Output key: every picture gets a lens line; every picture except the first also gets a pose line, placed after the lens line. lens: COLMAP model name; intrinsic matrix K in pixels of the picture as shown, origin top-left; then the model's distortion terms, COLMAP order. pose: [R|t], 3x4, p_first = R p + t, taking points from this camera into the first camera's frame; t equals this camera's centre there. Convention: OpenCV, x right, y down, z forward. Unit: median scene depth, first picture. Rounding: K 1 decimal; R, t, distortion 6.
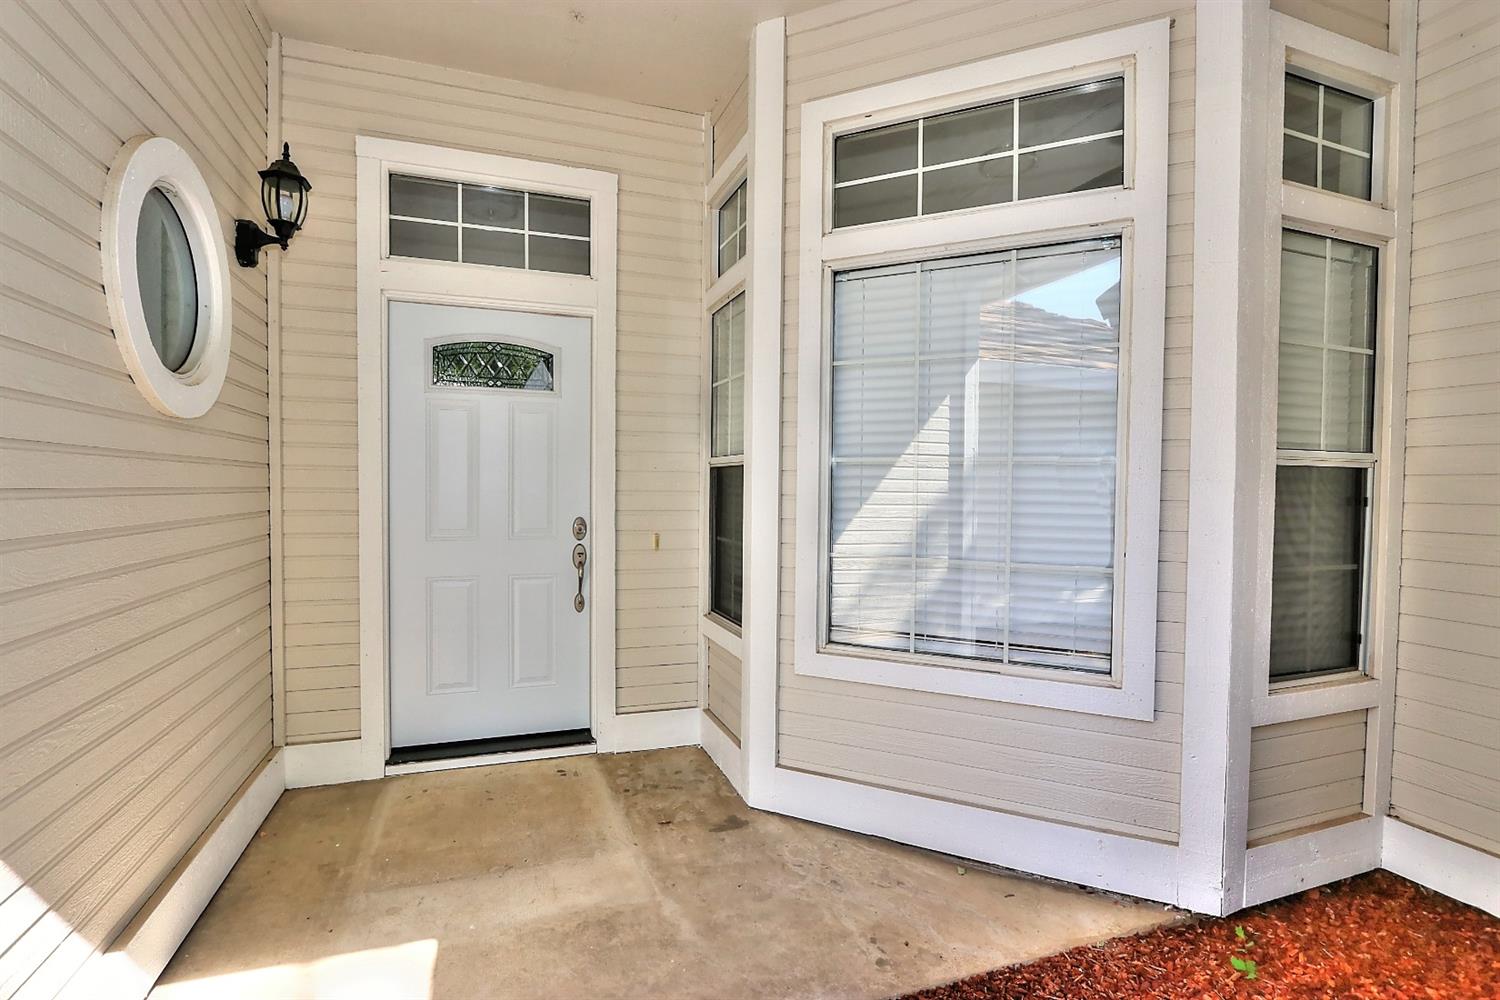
lens RADIAL K [[699.6, 0, 749.3], [0, 699.6, 497.5], [0, 0, 1]] dist [-0.019617, 0.003718]
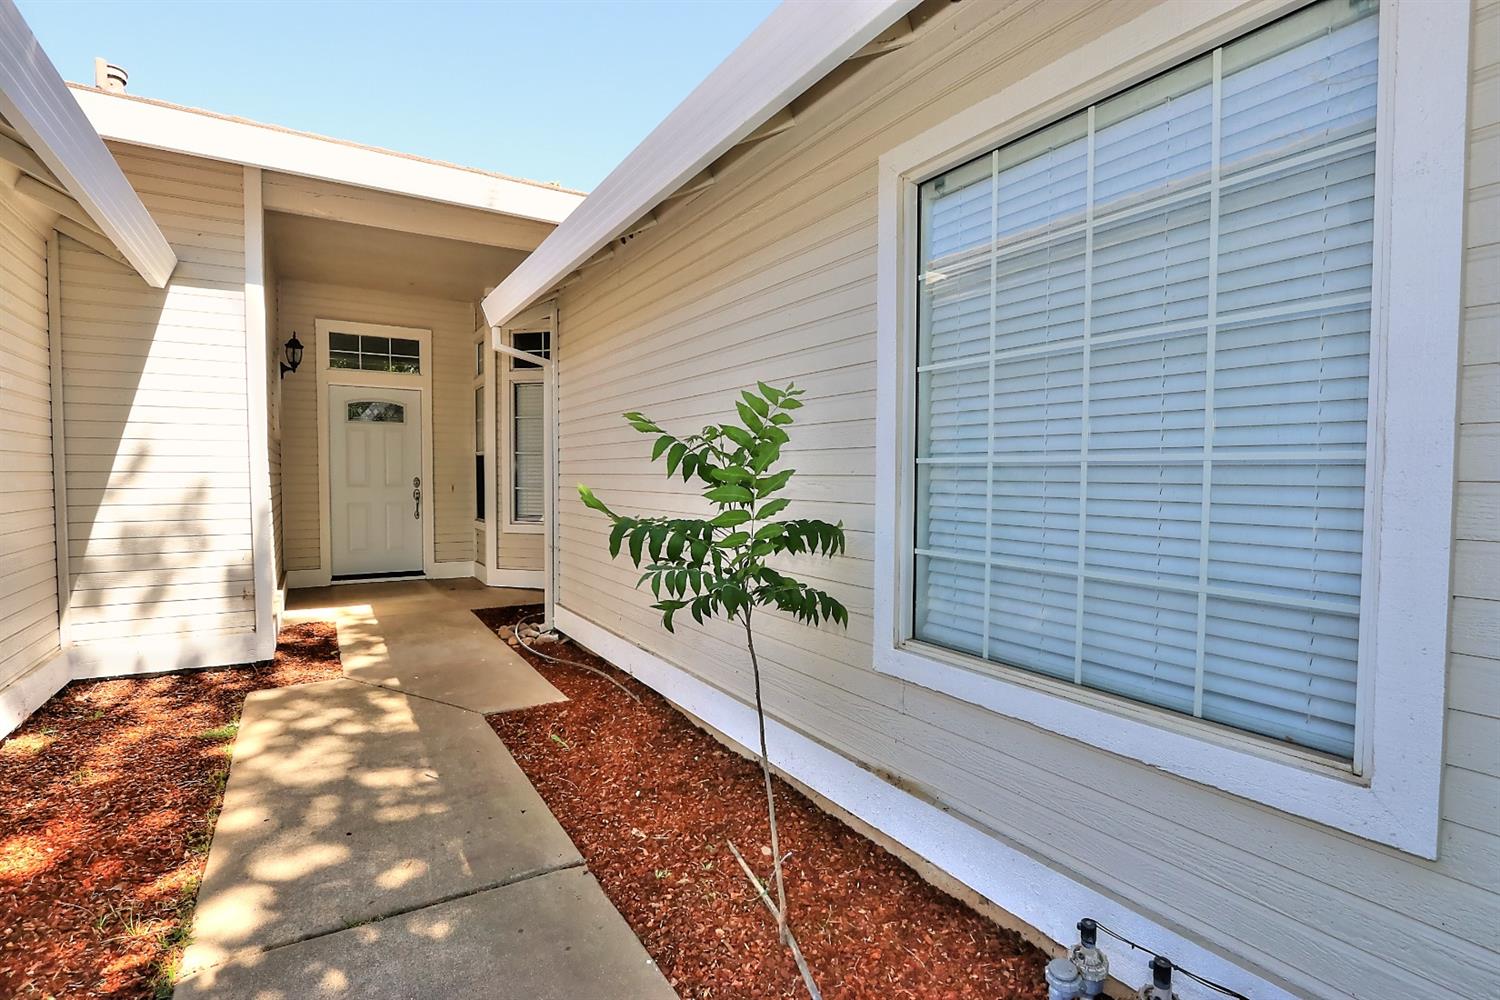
lens RADIAL K [[699.6, 0, 746.6], [0, 699.6, 509.0], [0, 0, 1]] dist [-0.019617, 0.003718]
pose [[0.978703, -0.009752, 0.205051, 0.375059], [0.002557, 0.999373, 0.035325, 0.057783], [-0.205267, -0.034048, 0.978114, -1.580045]]
